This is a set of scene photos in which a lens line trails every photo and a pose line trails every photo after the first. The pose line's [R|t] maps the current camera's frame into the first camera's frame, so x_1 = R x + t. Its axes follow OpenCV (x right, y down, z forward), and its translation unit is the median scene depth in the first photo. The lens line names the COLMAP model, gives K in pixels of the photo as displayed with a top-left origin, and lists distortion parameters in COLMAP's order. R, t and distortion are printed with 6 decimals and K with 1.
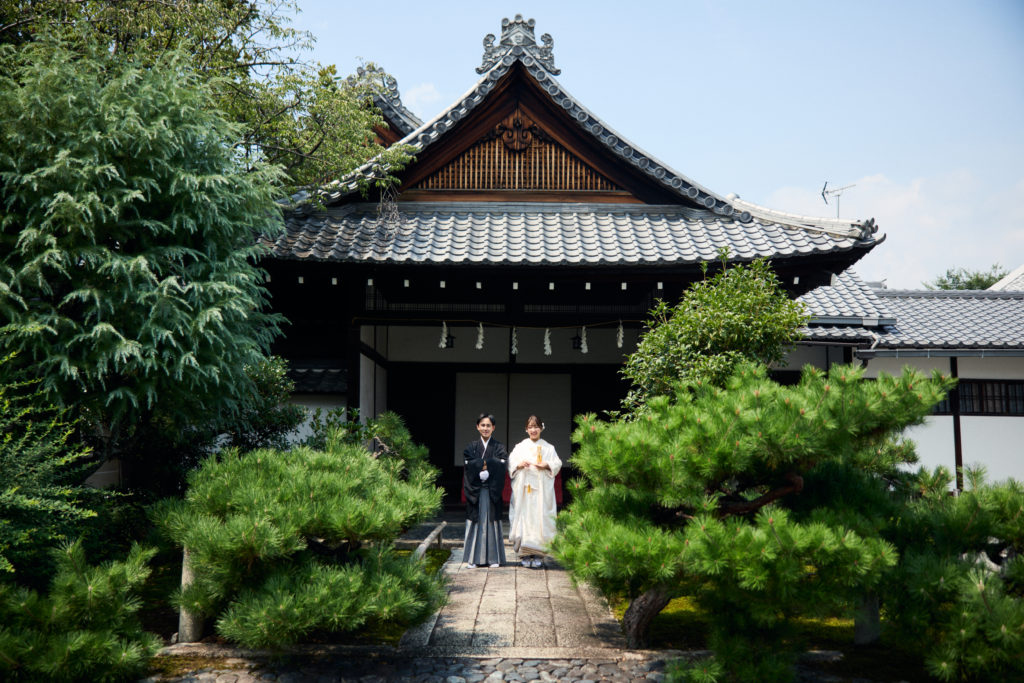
lens RADIAL K [[974.3, 0, 509.0], [0, 974.3, 338.7], [0, 0, 1]] dist [-0.014360, -0.001646]
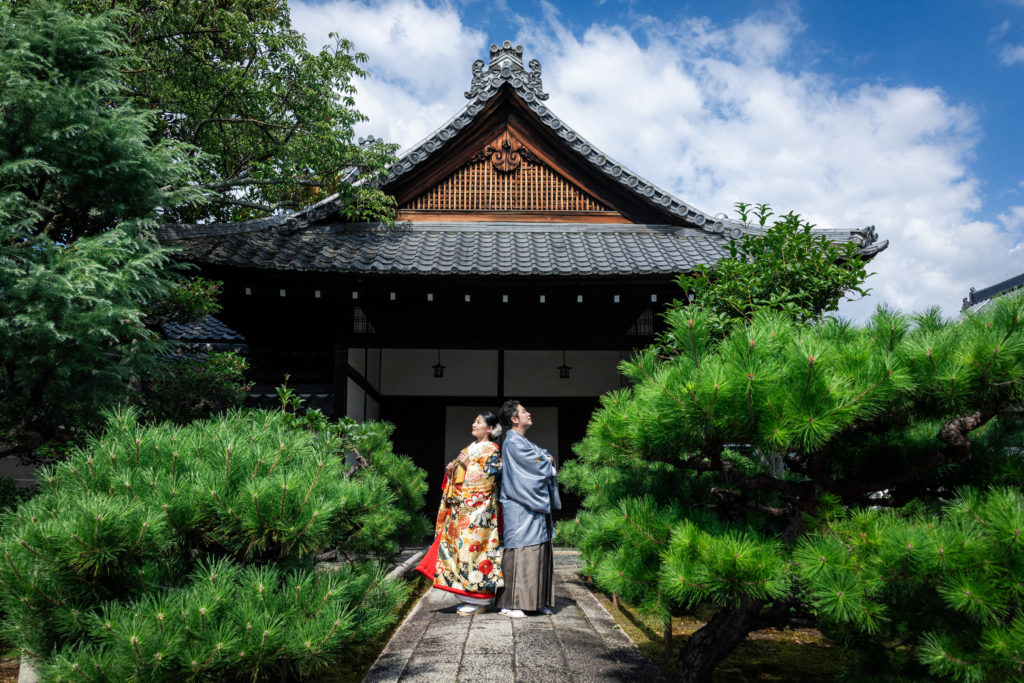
lens RADIAL K [[783.4, 0, 507.7], [0, 783.4, 352.5], [0, 0, 1]] dist [0.001221, 0.000325]
pose [[0.999845, -0.002601, 0.017398, -0.004275], [0.003902, 0.997165, -0.075145, 0.053135], [-0.017153, 0.075201, 0.997021, 0.208542]]
